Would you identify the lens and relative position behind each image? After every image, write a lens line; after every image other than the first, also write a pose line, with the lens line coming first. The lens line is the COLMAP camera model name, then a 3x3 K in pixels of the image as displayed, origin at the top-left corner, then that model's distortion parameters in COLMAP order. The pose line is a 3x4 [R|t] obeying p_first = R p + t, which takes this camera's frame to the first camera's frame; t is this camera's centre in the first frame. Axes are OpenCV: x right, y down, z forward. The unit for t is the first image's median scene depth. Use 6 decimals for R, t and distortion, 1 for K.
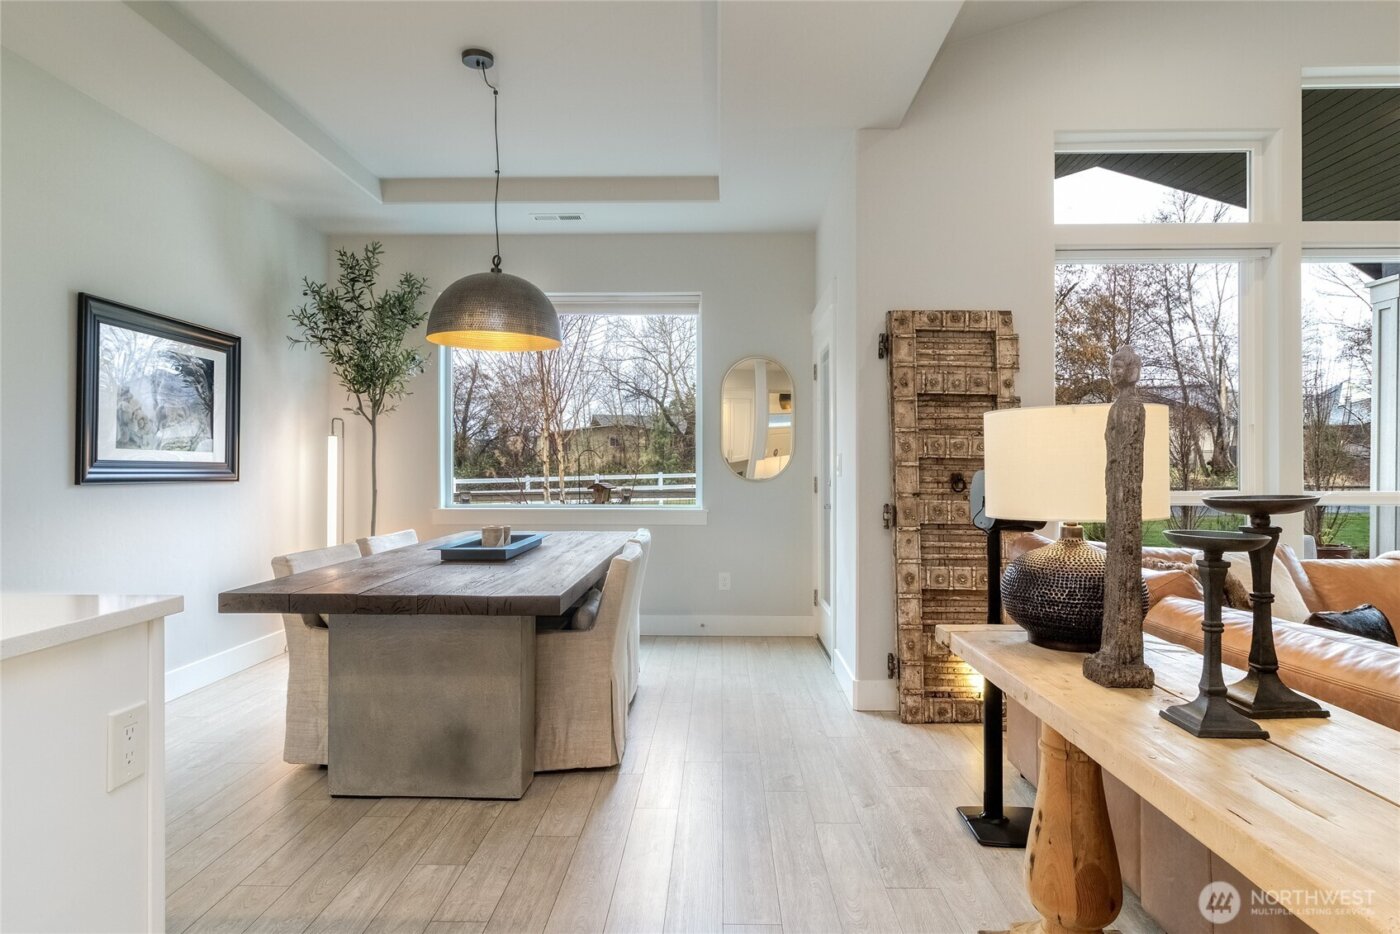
lens RADIAL K [[808.9, 0, 698.5], [0, 808.9, 466.4], [0, 0, 1]] dist [-0.004790, 0.000587]
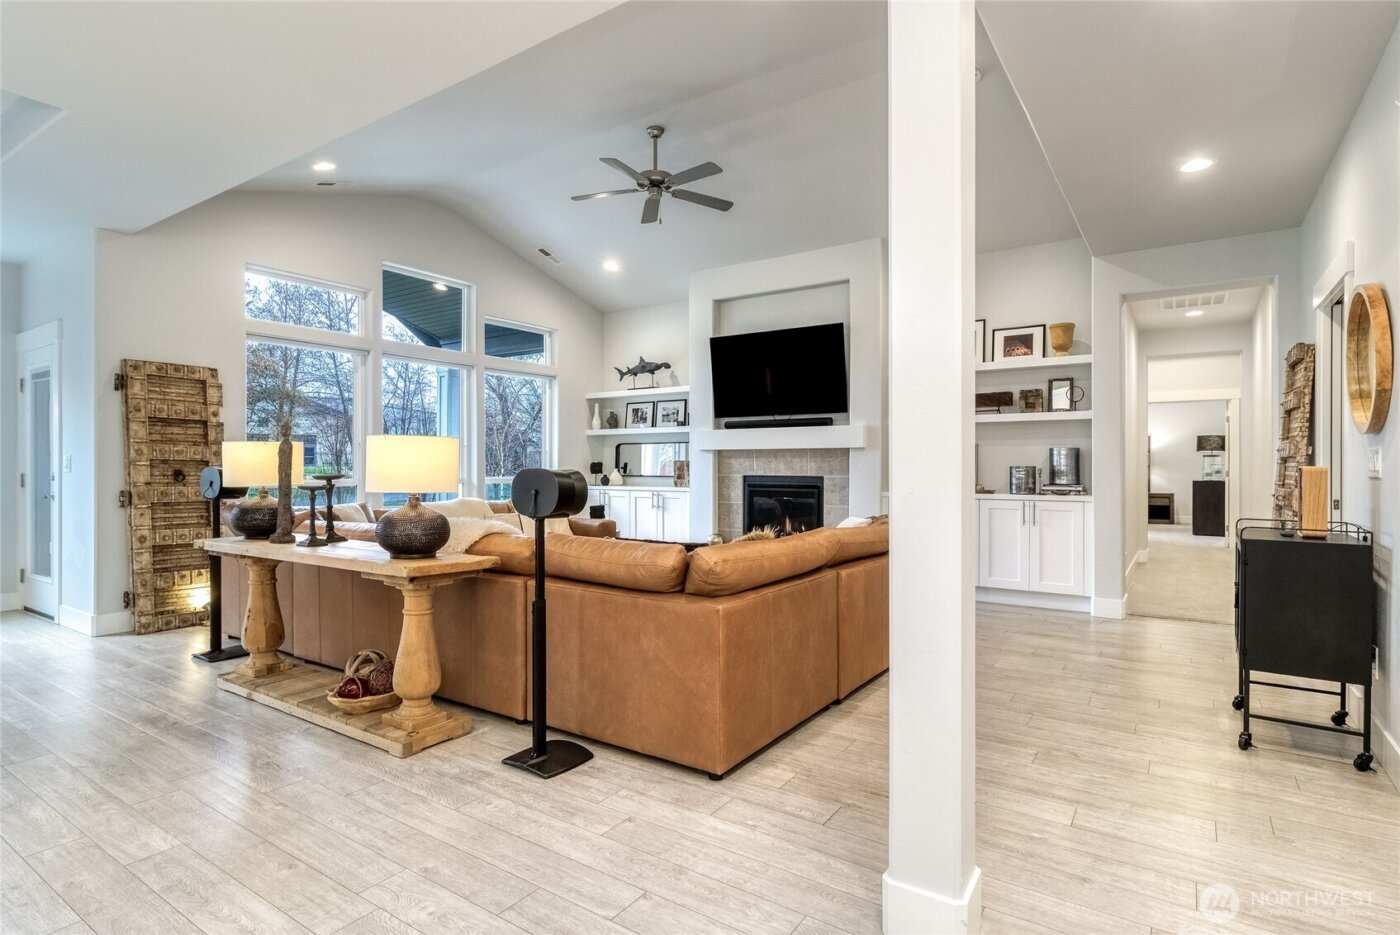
lens RADIAL K [[711.2, 0, 698.4], [0, 711.2, 468.1], [0, 0, 1]] dist [0.002713, 0.001309]
pose [[0.540010, -0.001618, 0.841657, -0.295602], [-0.001565, 0.999994, 0.002926, 0.000268], [-0.841657, -0.002897, 0.540004, -0.586435]]
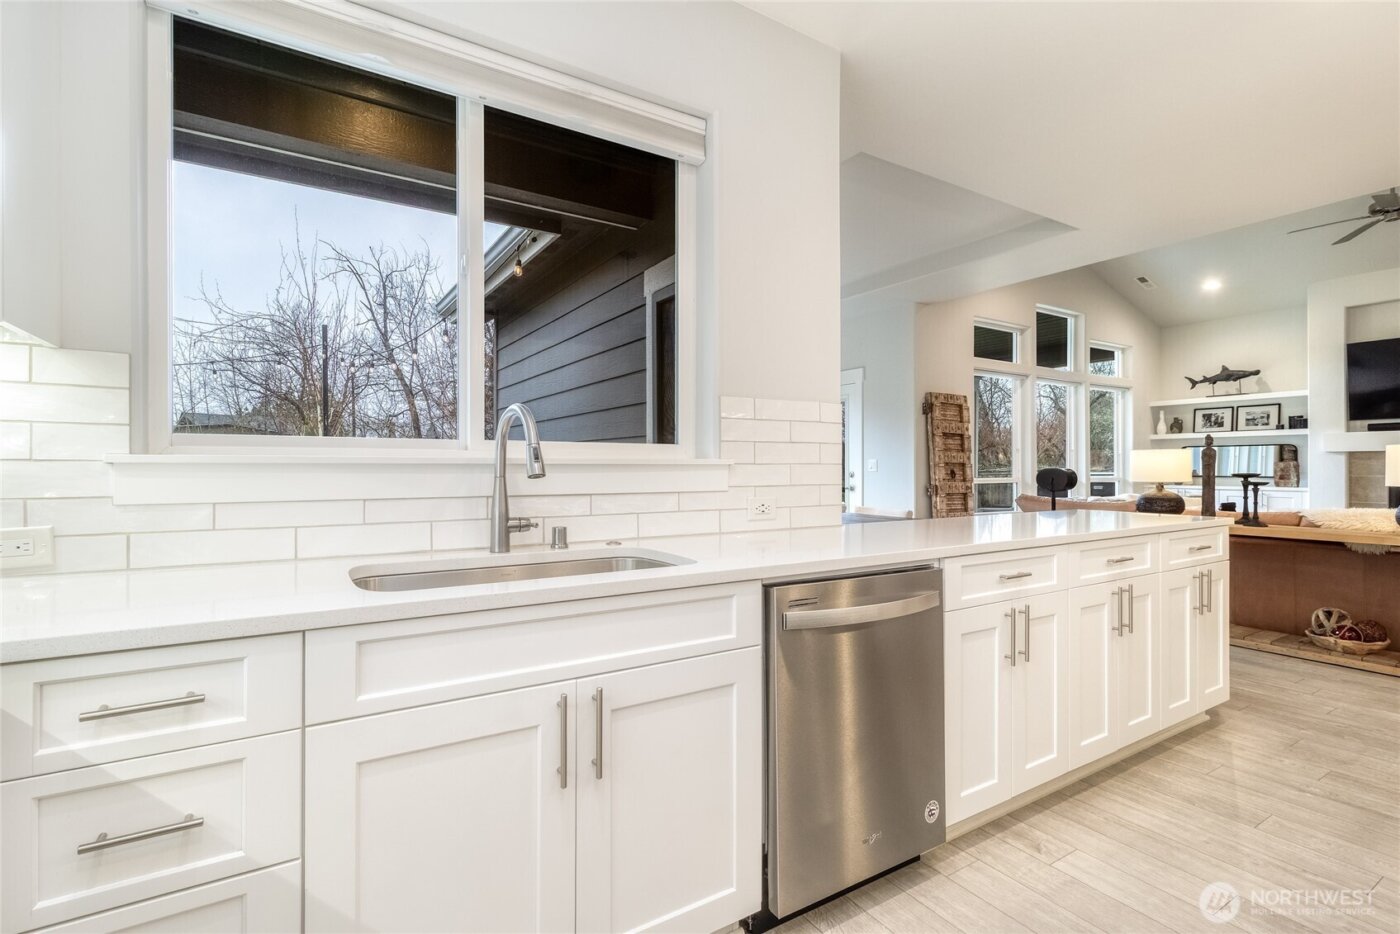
lens RADIAL K [[666.5, 0, 703.4], [0, 666.5, 465.0], [0, 0, 1]] dist [0.009523, -0.000172]
pose [[0.822077, 0.003021, 0.569369, -1.248282], [-0.001181, 0.999993, -0.003601, 0.003236], [-0.569375, 0.002288, 0.822074, -0.089019]]
